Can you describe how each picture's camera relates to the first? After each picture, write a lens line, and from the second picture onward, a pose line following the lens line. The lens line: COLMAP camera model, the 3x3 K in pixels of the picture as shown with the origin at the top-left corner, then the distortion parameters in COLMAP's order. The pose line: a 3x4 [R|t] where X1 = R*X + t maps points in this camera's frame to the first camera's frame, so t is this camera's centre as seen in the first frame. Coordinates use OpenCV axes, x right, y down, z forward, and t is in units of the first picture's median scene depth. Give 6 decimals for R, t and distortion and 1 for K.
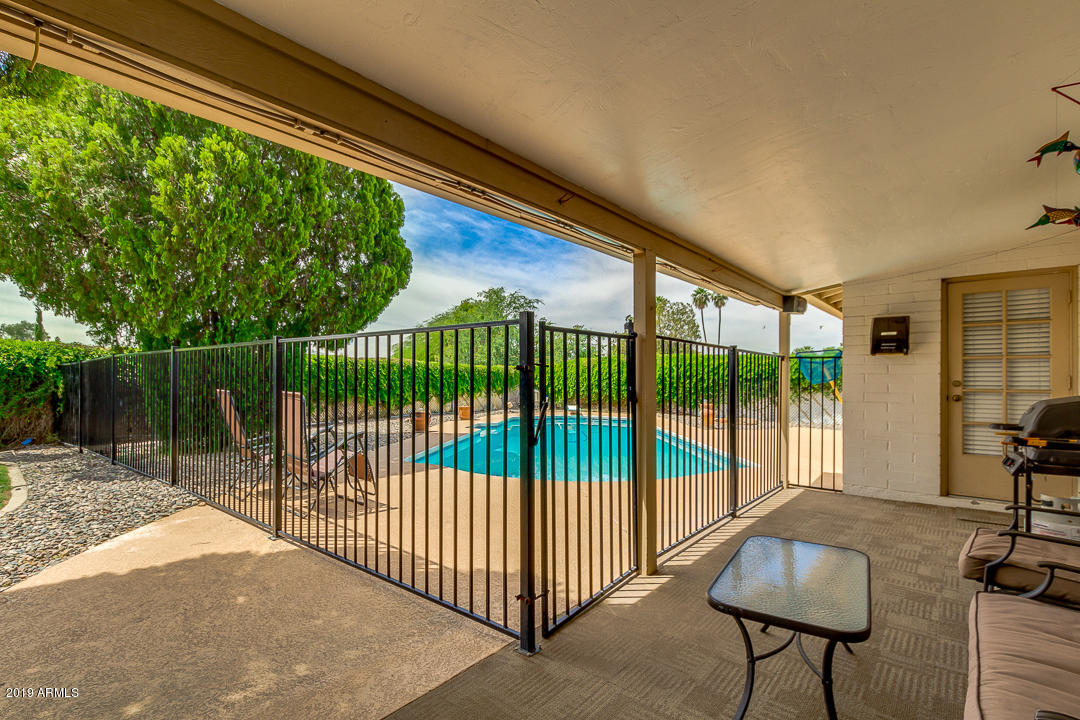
lens RADIAL K [[499.2, 0, 527.9], [0, 499.2, 374.9], [0, 0, 1]] dist [0.004678, -0.001235]
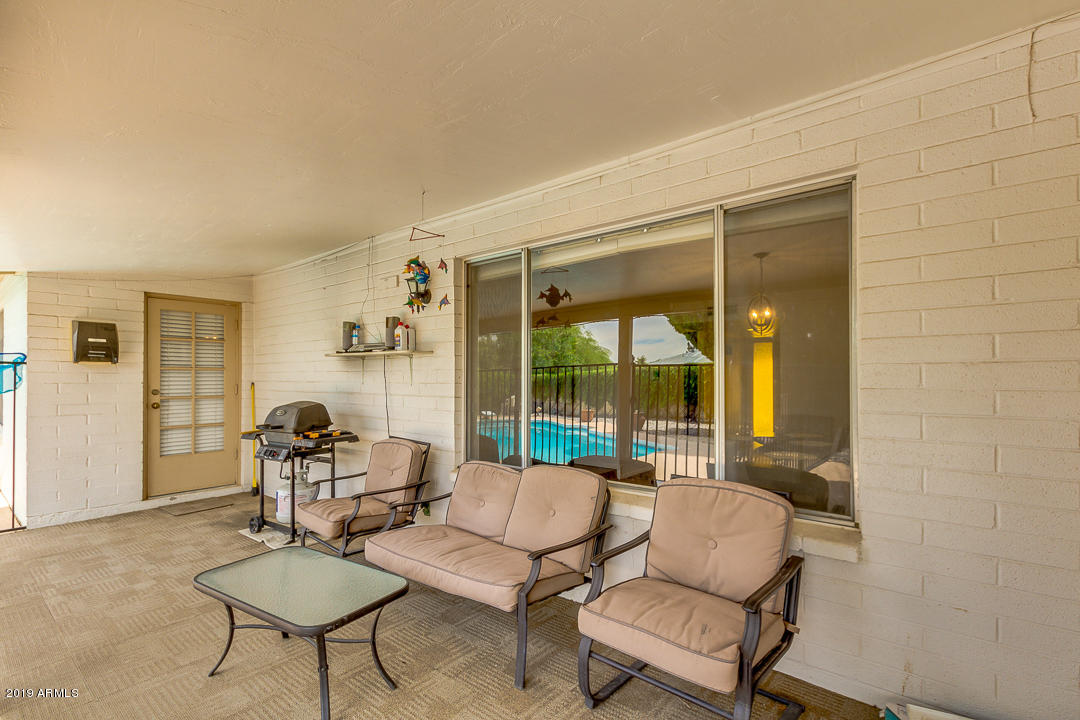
lens RADIAL K [[499.2, 0, 535.8], [0, 499.2, 370.6], [0, 0, 1]] dist [0.004678, -0.001235]
pose [[-0.021461, 0.011623, 0.999702, -0.234870], [-0.005831, 0.999914, -0.011751, -0.020601], [-0.999753, -0.006082, -0.021391, 0.208923]]
